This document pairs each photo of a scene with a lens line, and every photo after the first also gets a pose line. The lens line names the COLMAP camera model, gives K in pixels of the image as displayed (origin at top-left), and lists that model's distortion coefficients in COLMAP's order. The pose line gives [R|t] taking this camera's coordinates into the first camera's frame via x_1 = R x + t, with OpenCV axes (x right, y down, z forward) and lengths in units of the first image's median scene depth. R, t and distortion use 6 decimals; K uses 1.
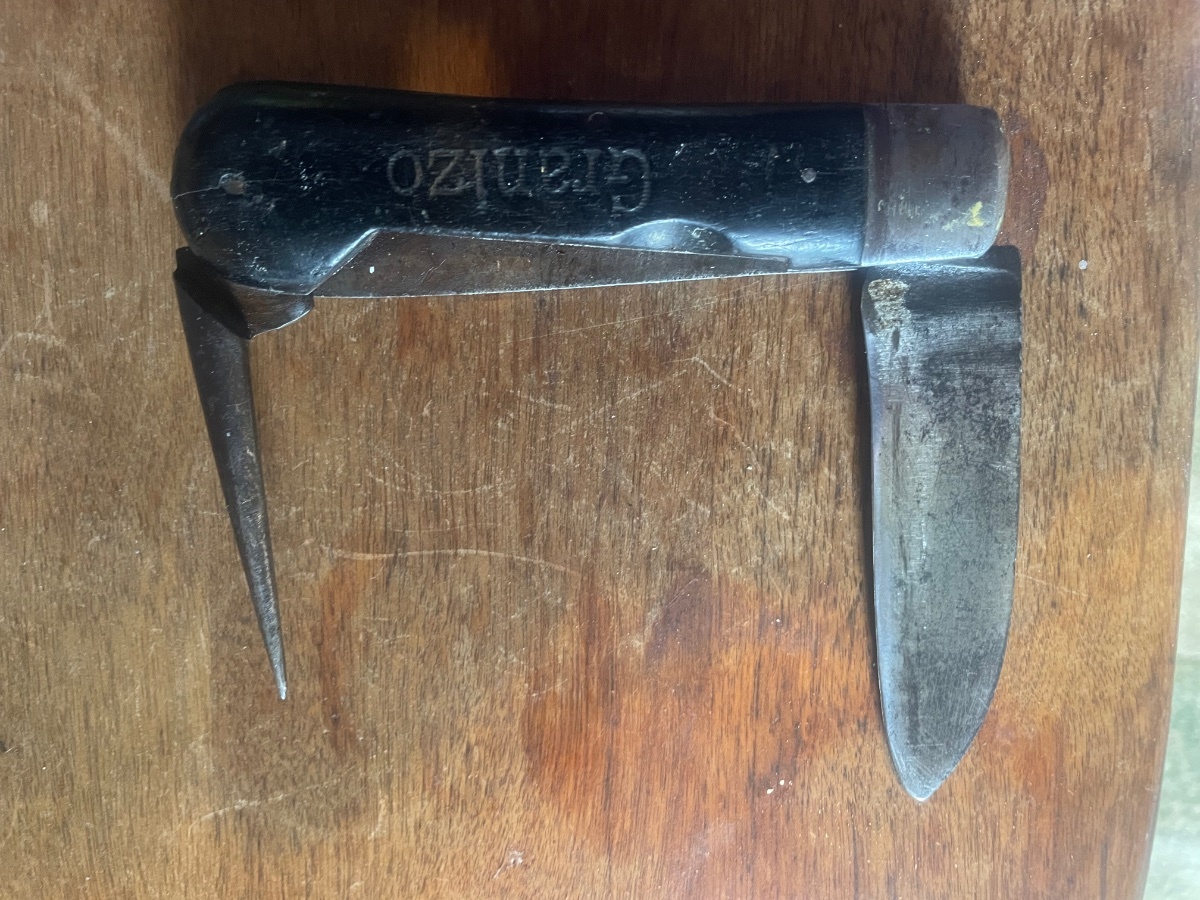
lens RADIAL K [[918.0, 0, 599.7], [0, 918.0, 465.6], [0, 0, 1]] dist [0.055040, -0.120697]
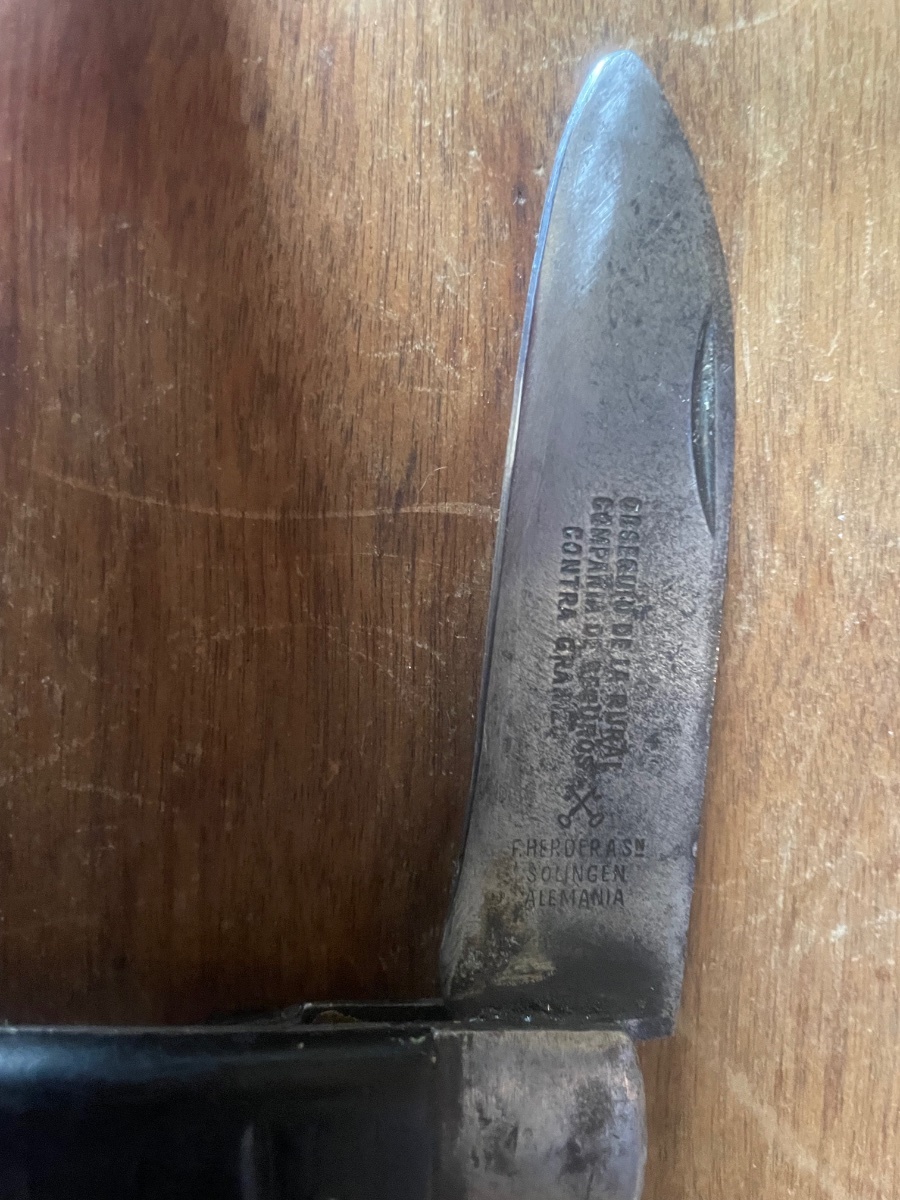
lens RADIAL K [[918.0, 0, 450.9], [0, 918.0, 597.7], [0, 0, 1]] dist [0.055040, -0.120697]
pose [[-0.993765, -0.005751, -0.111343, -0.195479], [0.027097, -0.981185, -0.191161, 0.153257], [-0.108149, -0.192986, 0.975223, 0.458252]]
